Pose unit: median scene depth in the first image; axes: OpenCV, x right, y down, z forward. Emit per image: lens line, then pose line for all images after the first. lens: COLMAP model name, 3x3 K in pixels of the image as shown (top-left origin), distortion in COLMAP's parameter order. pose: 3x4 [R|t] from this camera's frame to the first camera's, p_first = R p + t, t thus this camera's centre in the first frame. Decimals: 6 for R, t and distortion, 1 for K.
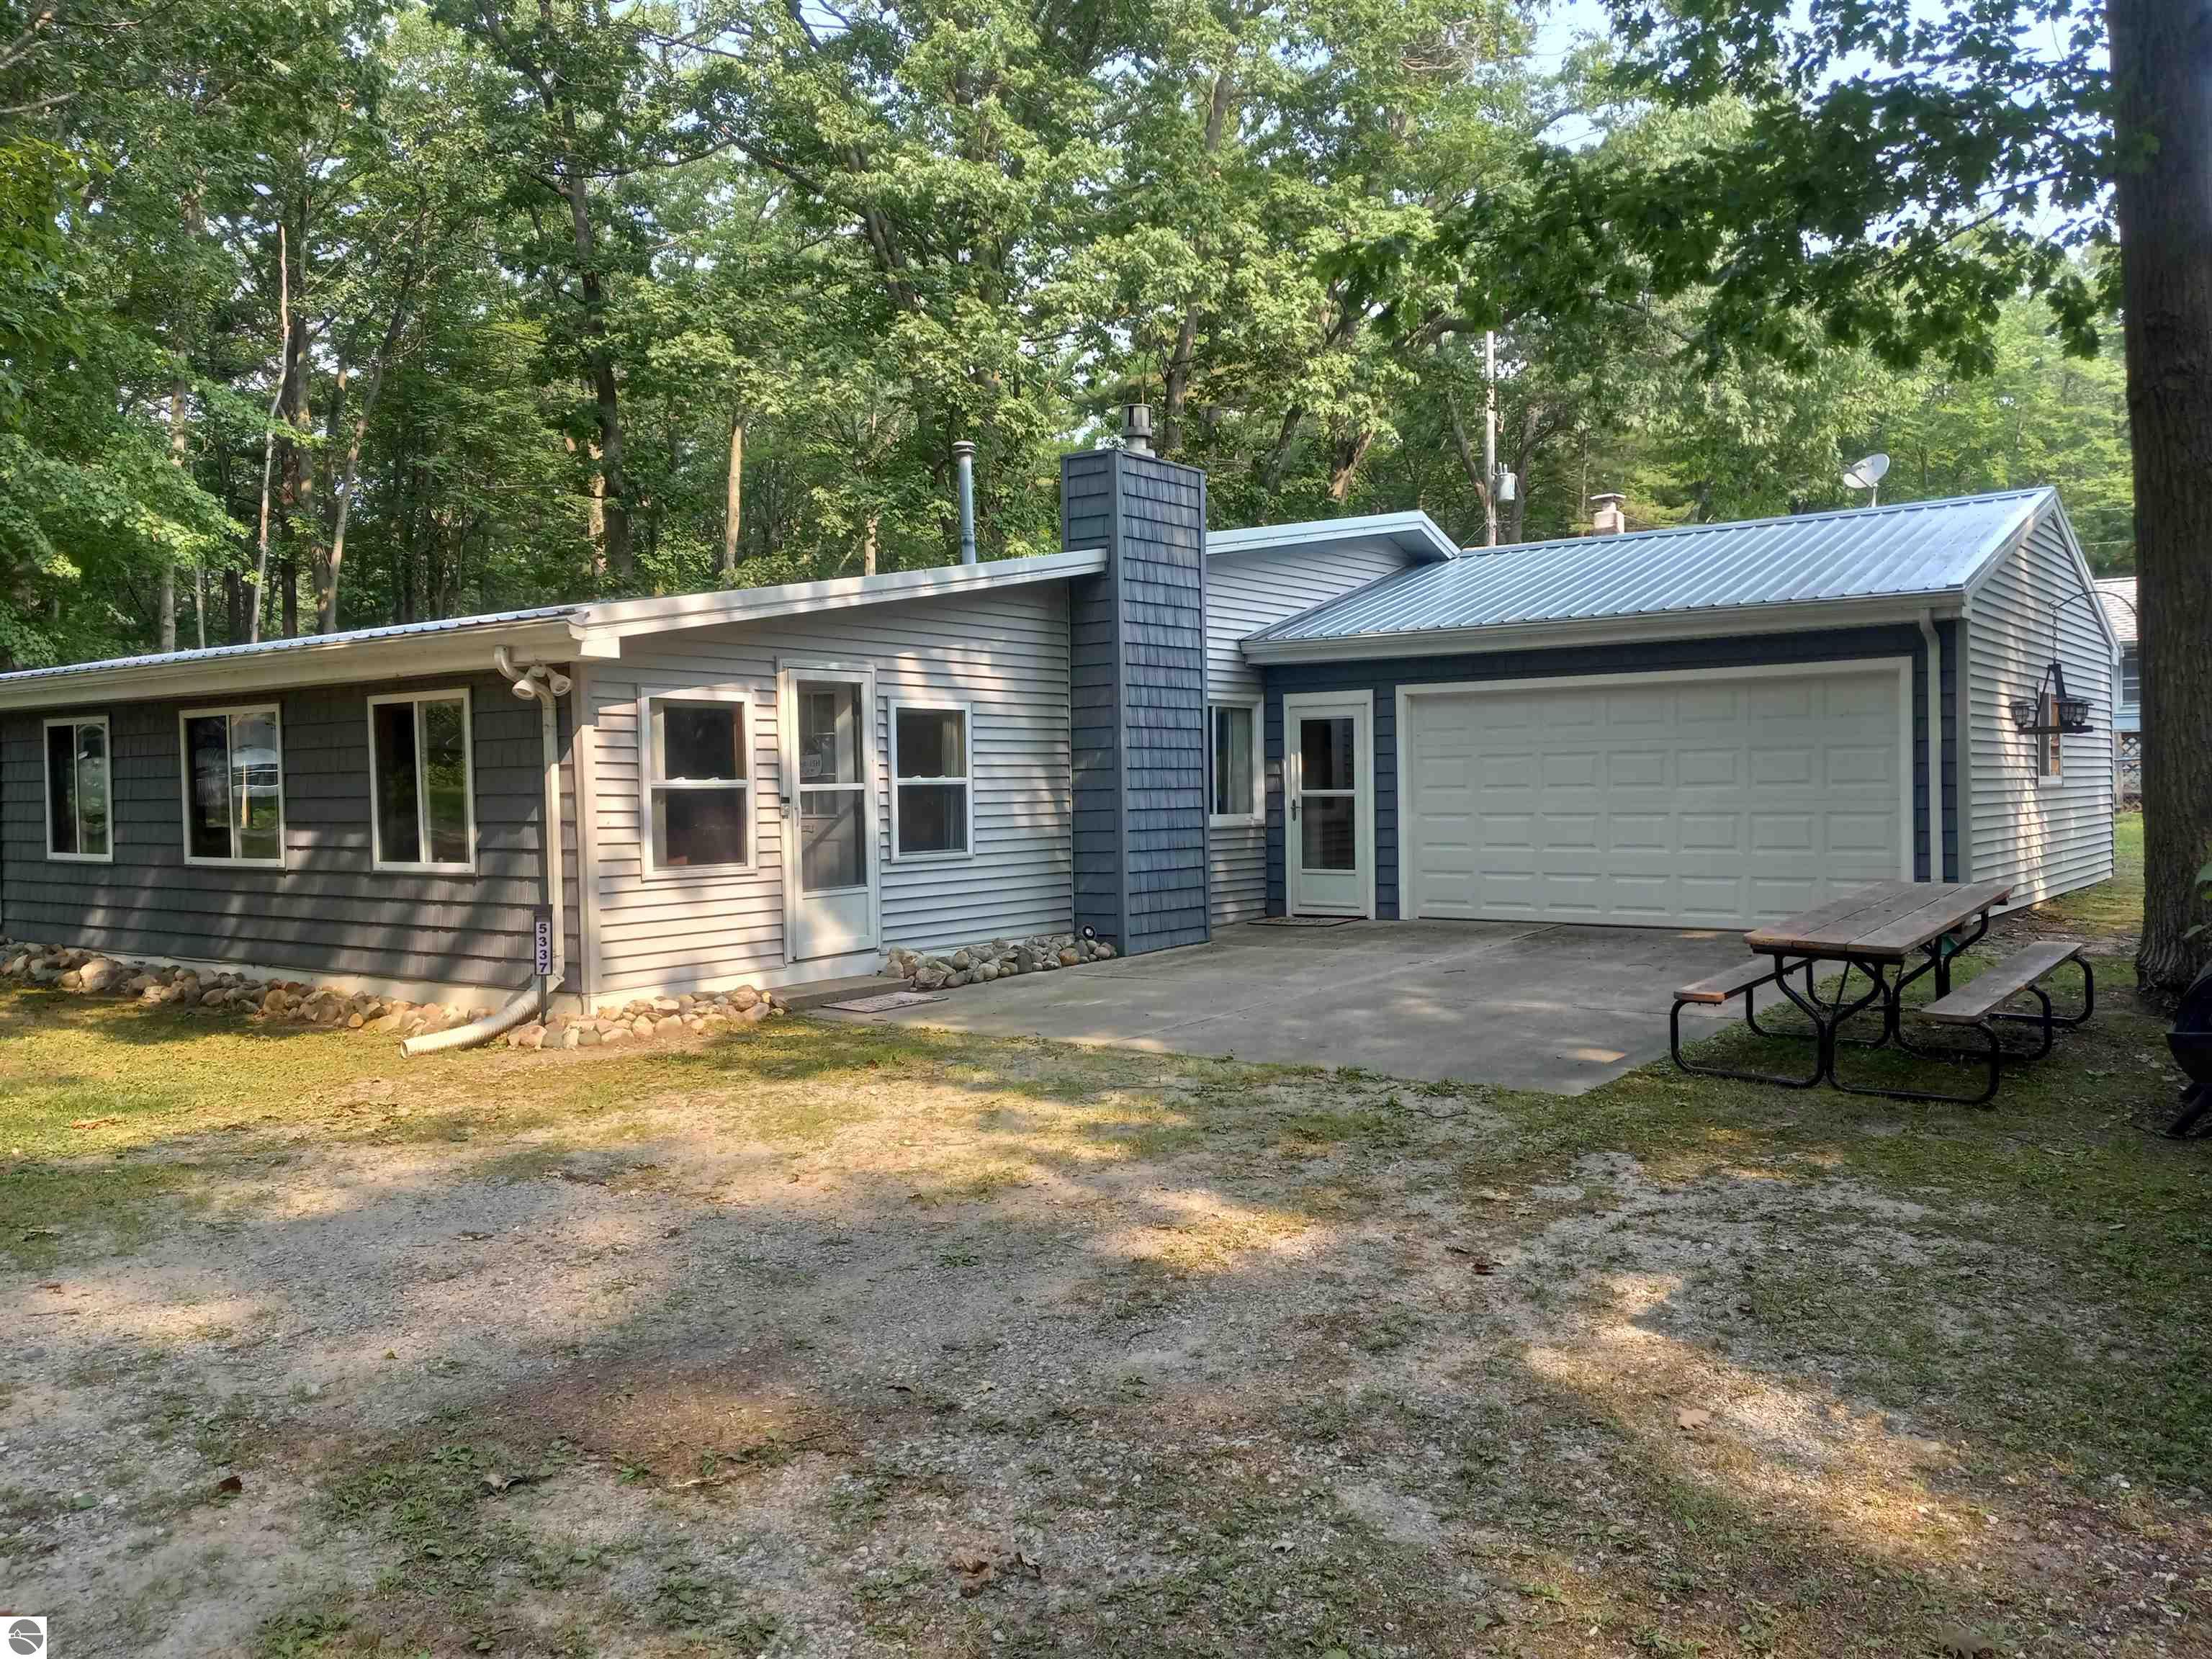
lens RADIAL K [[1767.1, 0, 1106.0], [0, 1767.1, 829.5], [0, 0, 1]] dist [0.071901, 0.000388]
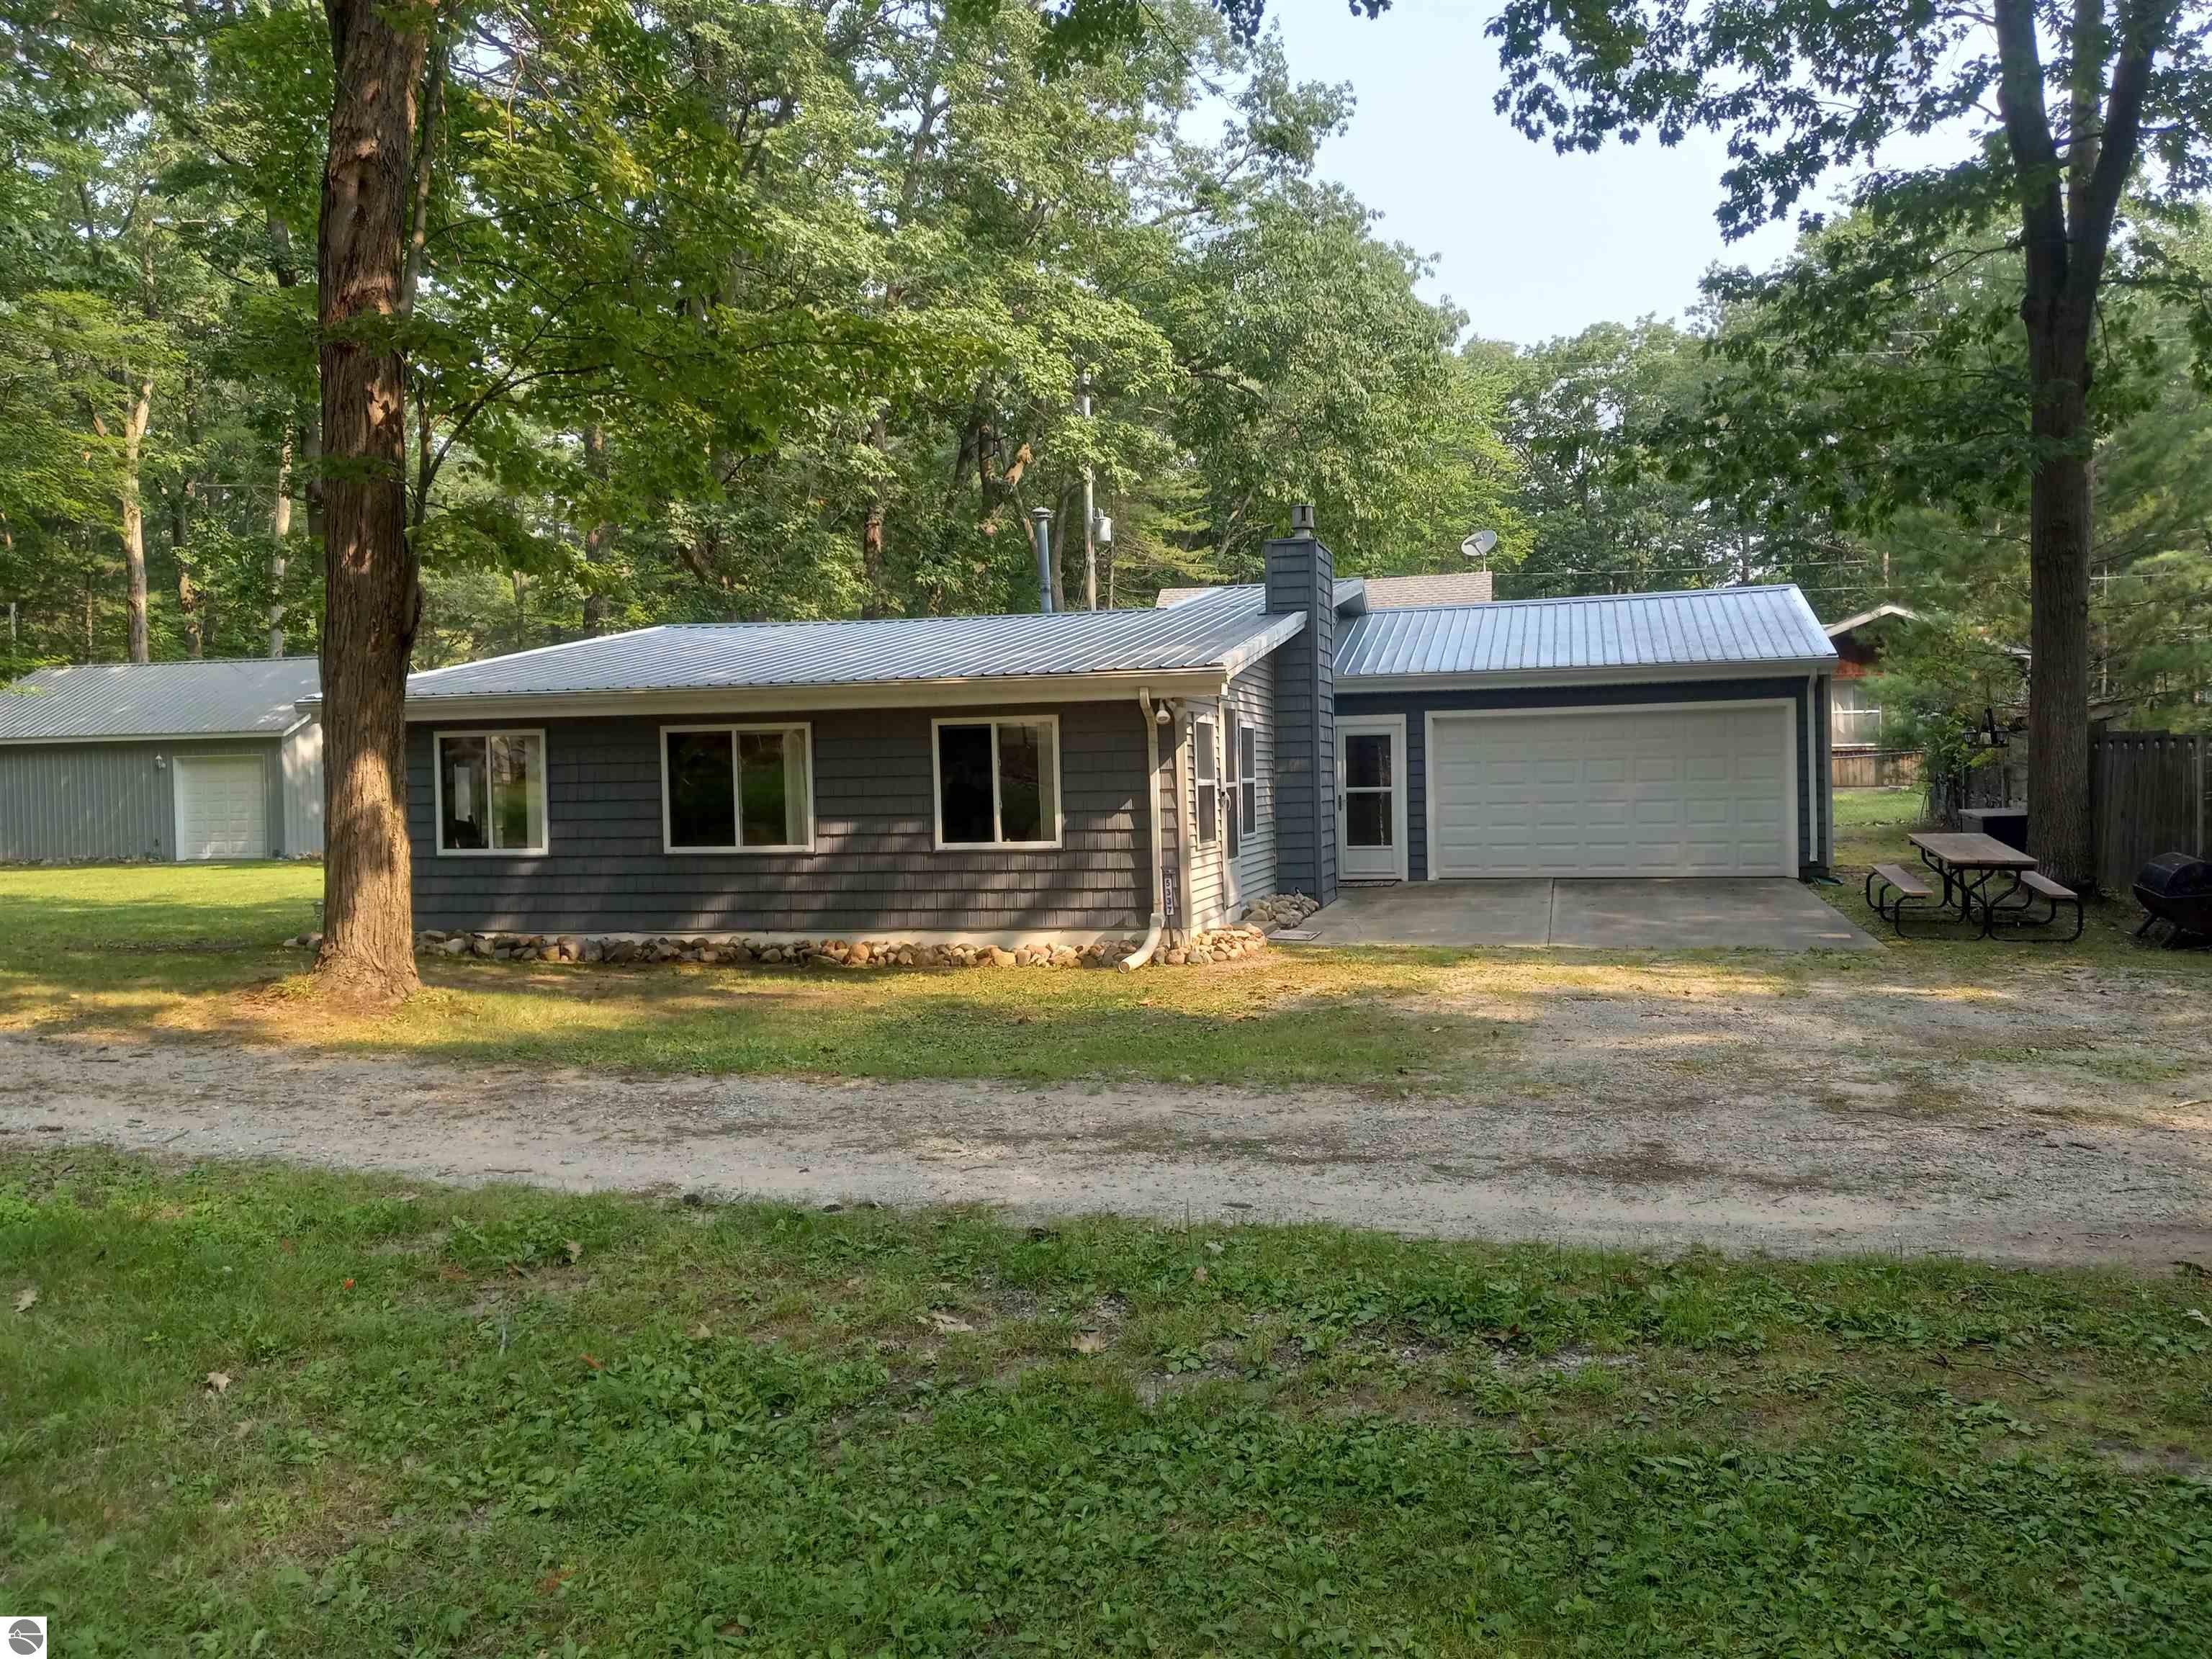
lens RADIAL K [[1767.1, 0, 1106.0], [0, 1767.1, 829.5], [0, 0, 1]] dist [0.071901, 0.000388]
pose [[0.933078, -0.015863, 0.359325, -0.646180], [0.017508, 0.999846, -0.001324, 0.009789], [-0.359249, 0.007526, 0.933211, -0.230079]]
